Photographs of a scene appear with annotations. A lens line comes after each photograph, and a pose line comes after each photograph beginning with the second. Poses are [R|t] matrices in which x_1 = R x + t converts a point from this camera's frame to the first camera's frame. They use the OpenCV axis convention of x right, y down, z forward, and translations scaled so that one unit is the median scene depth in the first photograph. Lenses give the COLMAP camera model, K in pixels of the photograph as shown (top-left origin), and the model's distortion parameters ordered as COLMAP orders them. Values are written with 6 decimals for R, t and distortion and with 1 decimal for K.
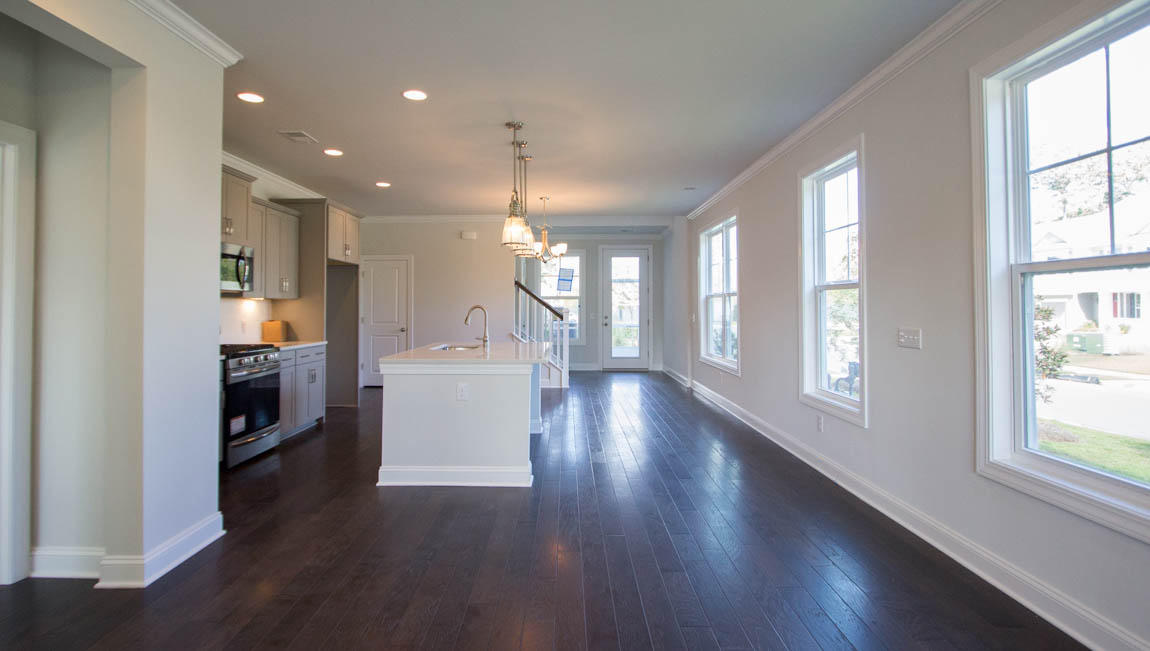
lens RADIAL K [[549.8, 0, 574.5], [0, 549.8, 317.1], [0, 0, 1]] dist [-0.026844, -0.000507]
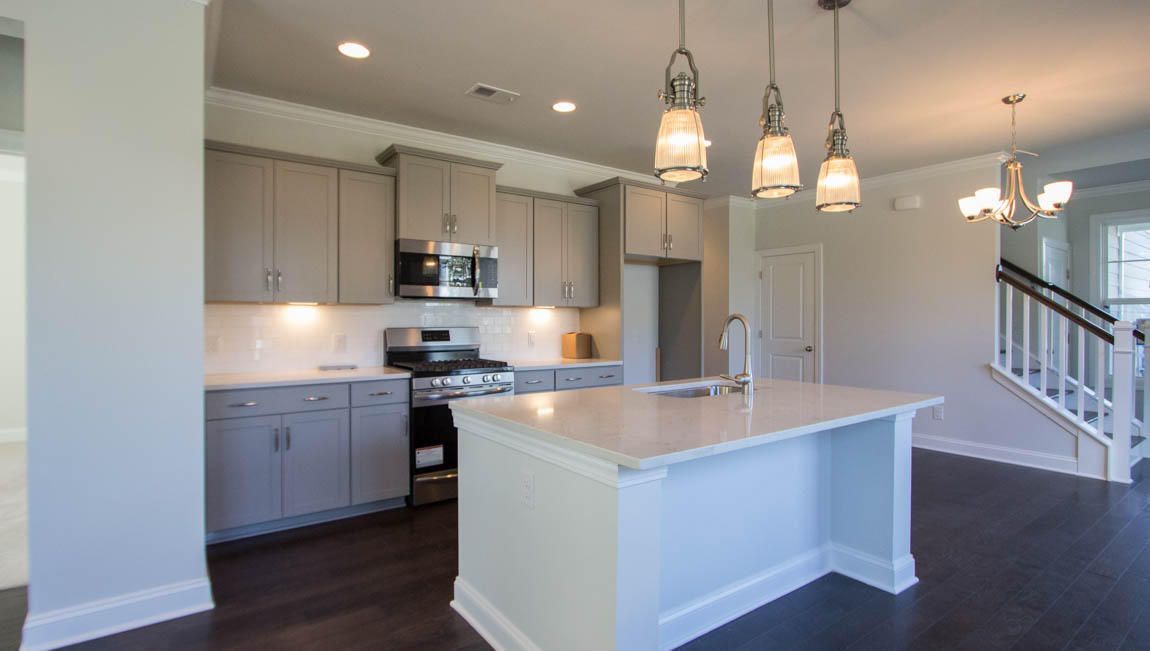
lens RADIAL K [[549.8, 0, 574.5], [0, 549.8, 317.1], [0, 0, 1]] dist [-0.026844, -0.000507]
pose [[0.571520, -0.000991, -0.820588, 0.157031], [-0.015677, 0.999804, -0.012126, -0.008478], [0.820439, 0.019794, 0.571392, 0.531816]]
